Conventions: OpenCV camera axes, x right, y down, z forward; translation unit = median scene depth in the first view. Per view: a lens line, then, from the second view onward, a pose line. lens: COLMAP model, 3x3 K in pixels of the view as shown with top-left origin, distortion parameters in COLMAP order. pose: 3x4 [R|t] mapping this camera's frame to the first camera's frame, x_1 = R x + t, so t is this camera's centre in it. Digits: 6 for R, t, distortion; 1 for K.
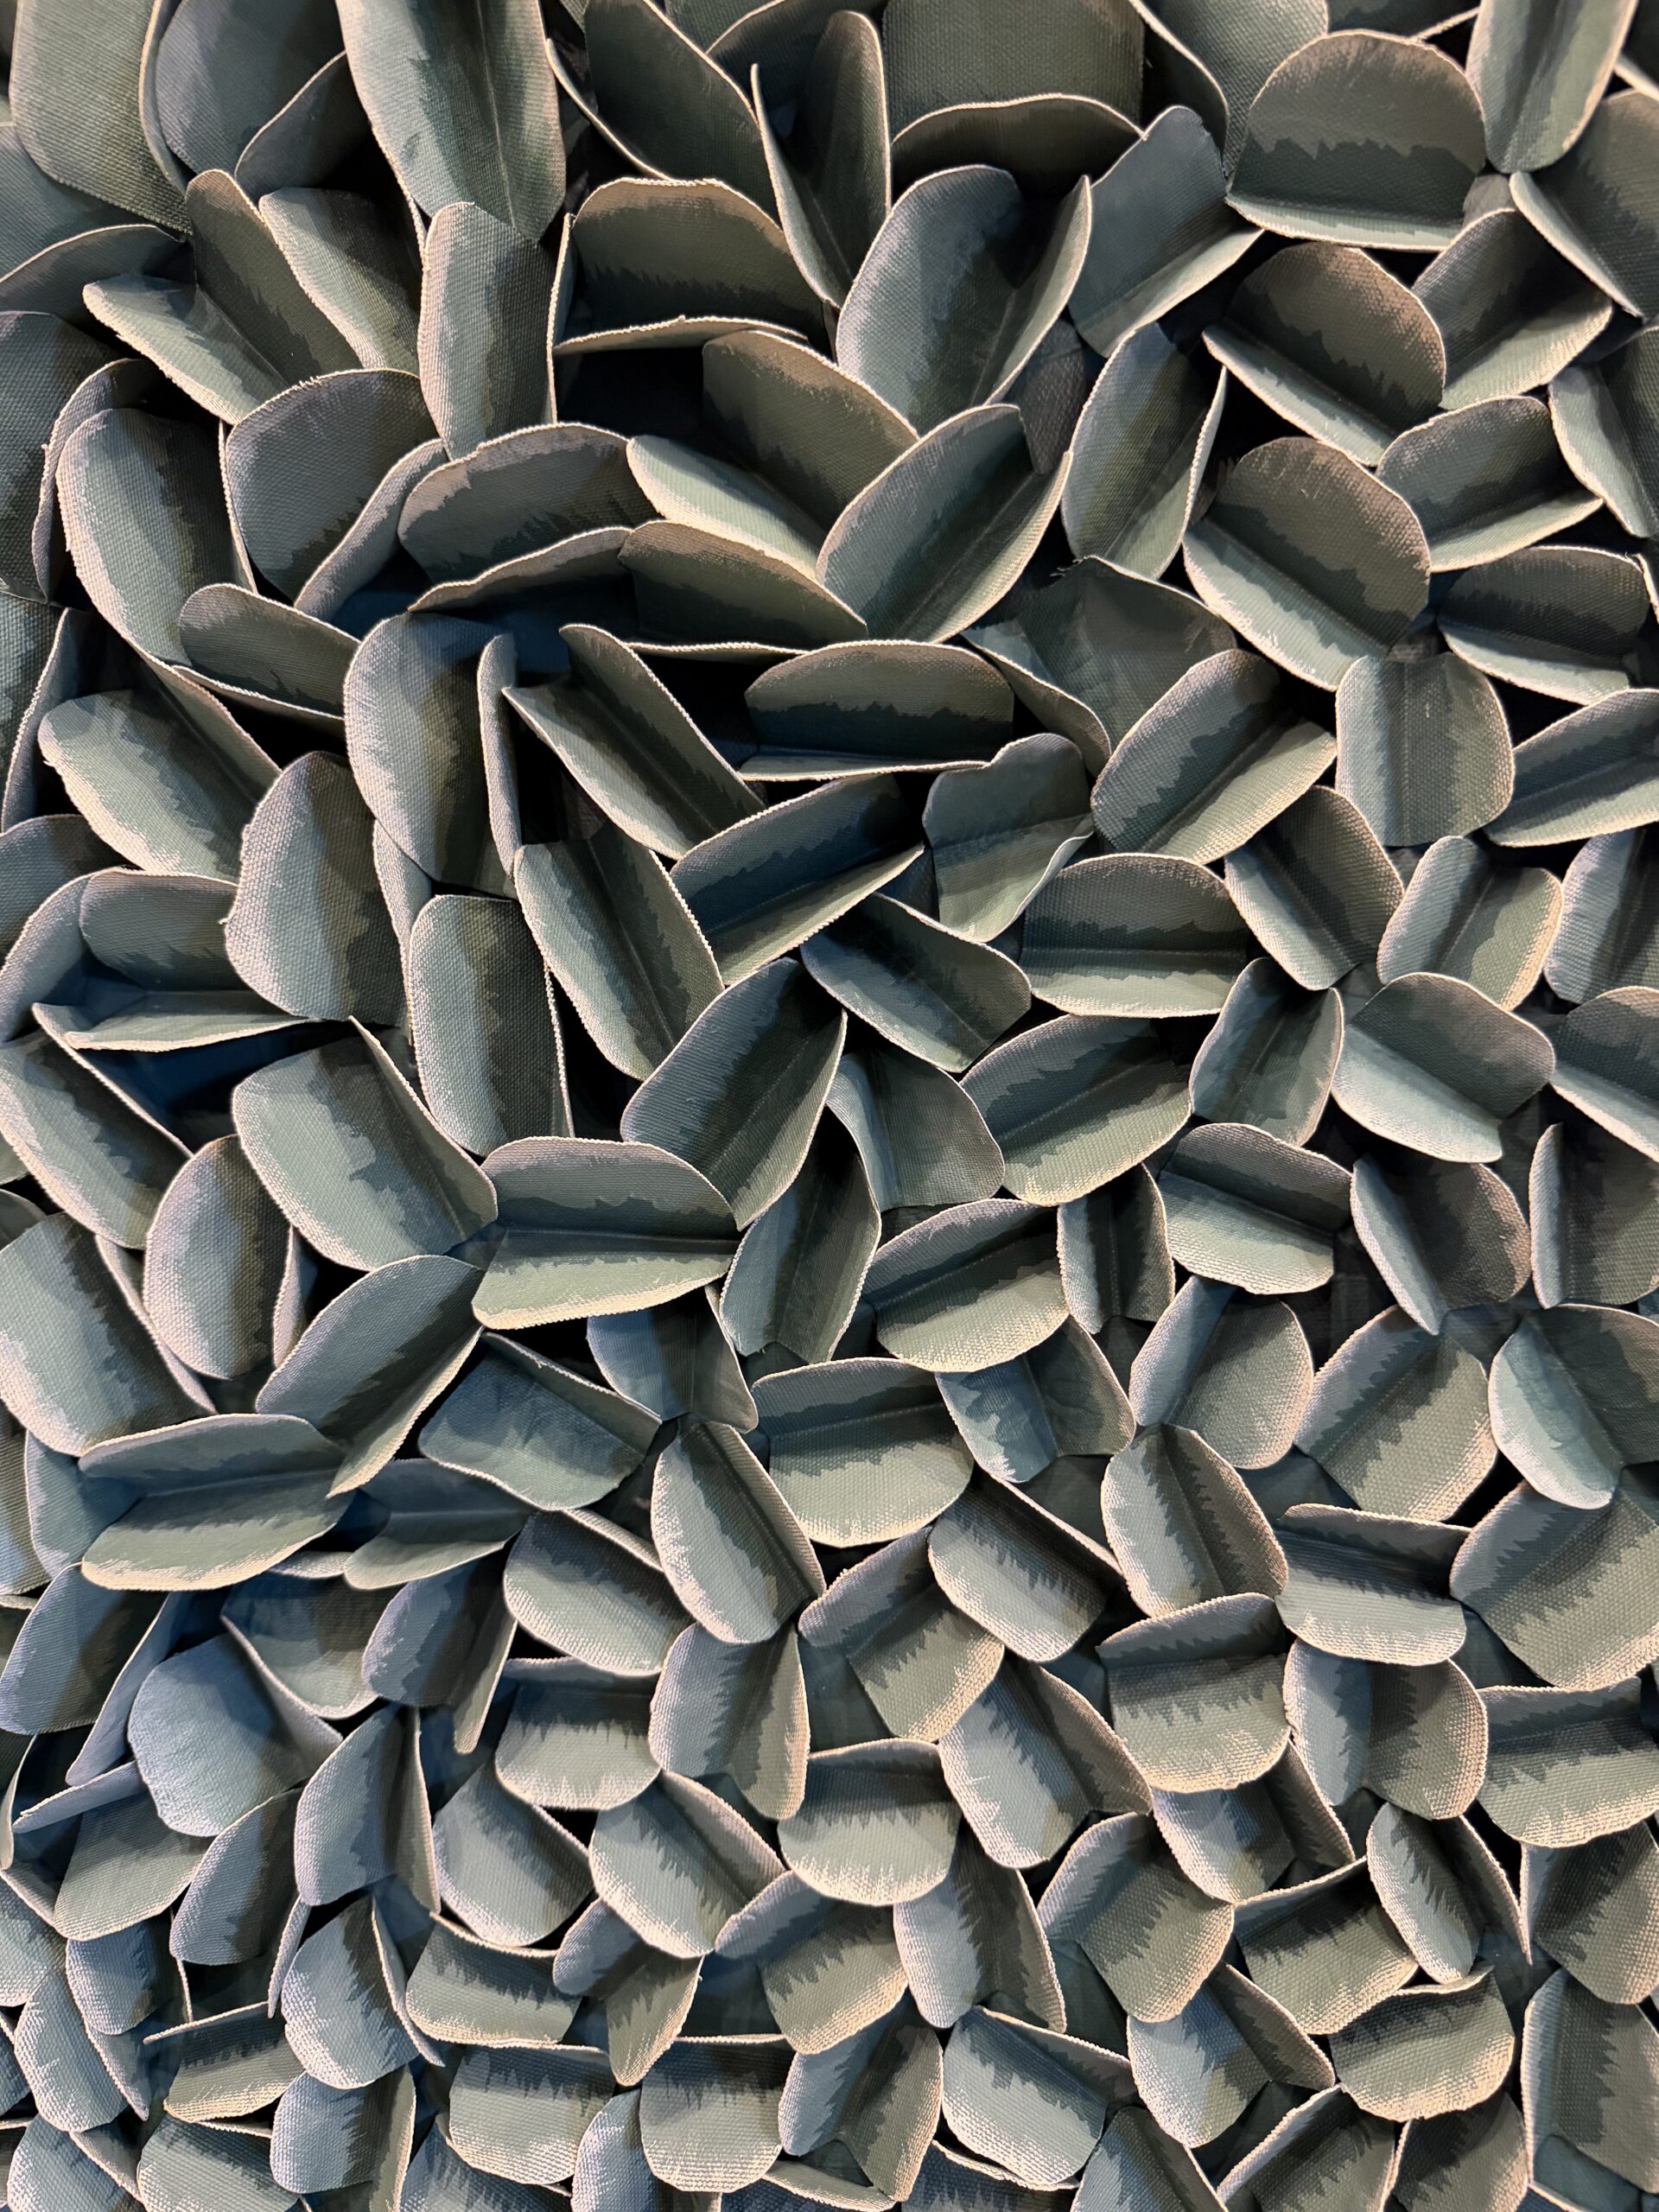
lens RADIAL K [[1638.7, 0, 829.5], [0, 1638.7, 1106.0], [0, 0, 1]] dist [0.002684, -0.036215]
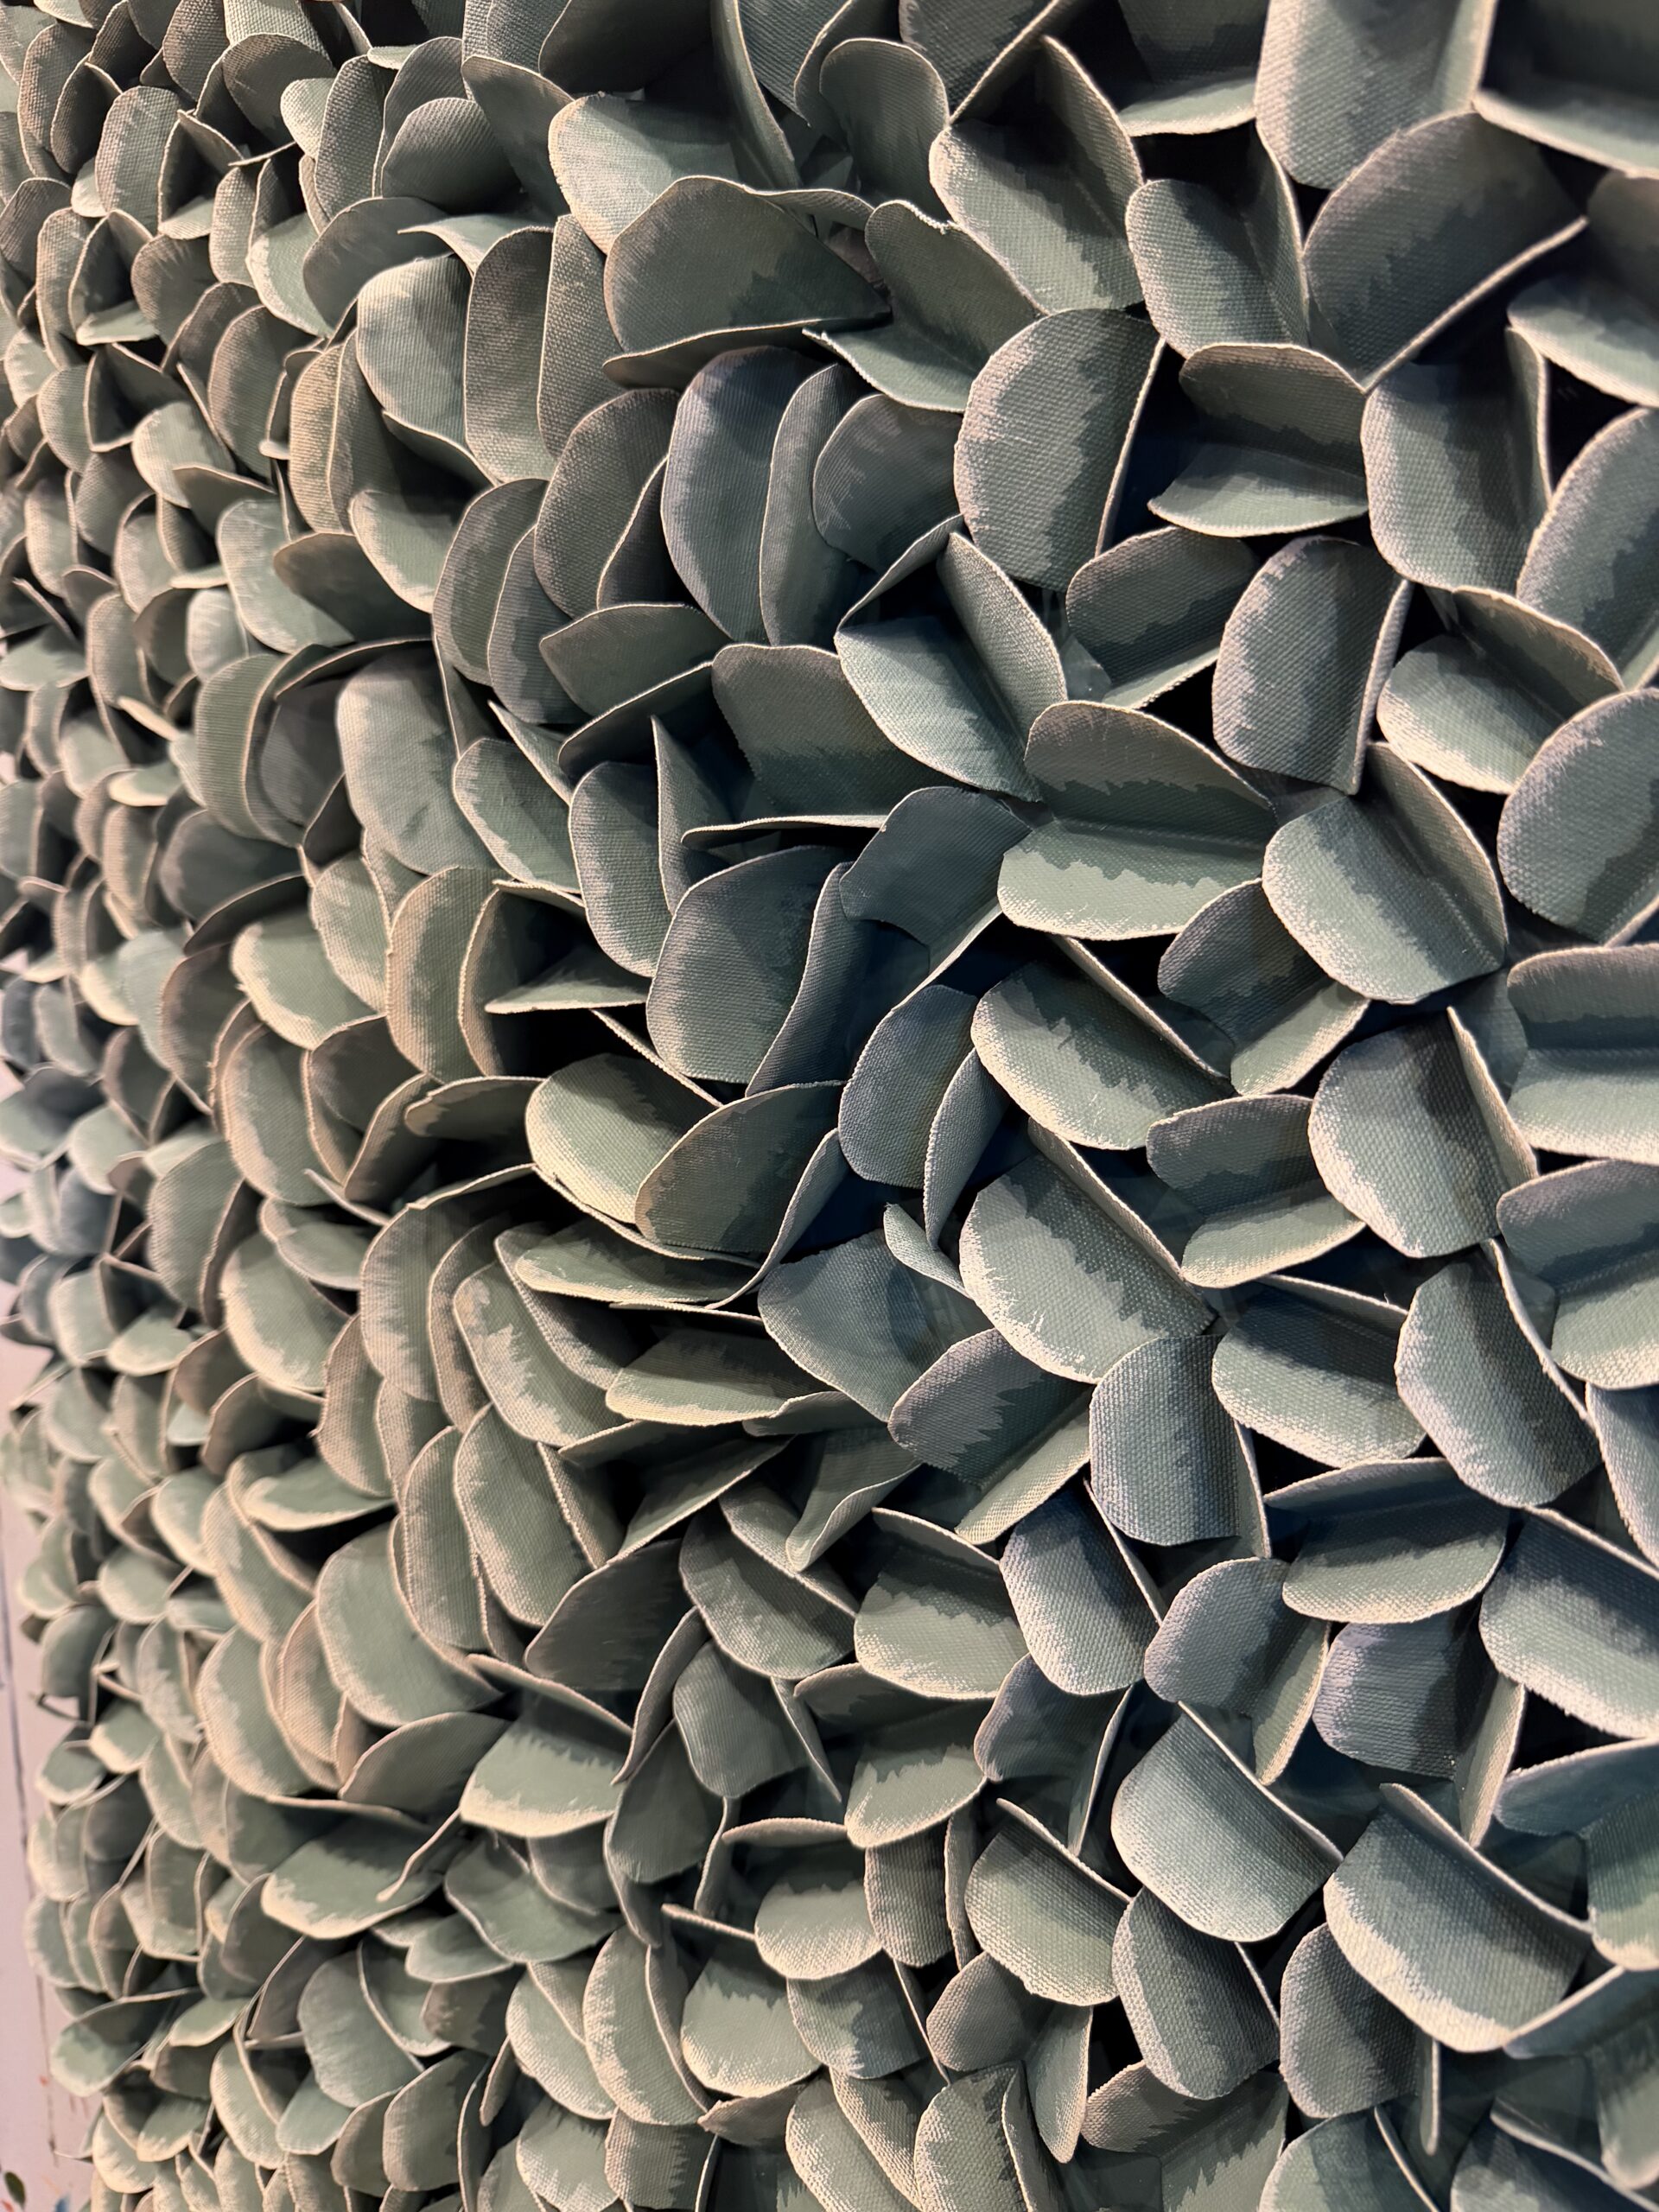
lens RADIAL K [[1638.7, 0, 829.5], [0, 1638.7, 1106.0], [0, 0, 1]] dist [0.002684, -0.036215]
pose [[0.845903, 0.039950, -0.531838, 0.636294], [-0.031001, 0.999188, 0.025748, -0.413500], [0.532434, -0.005293, 0.846455, 0.140991]]
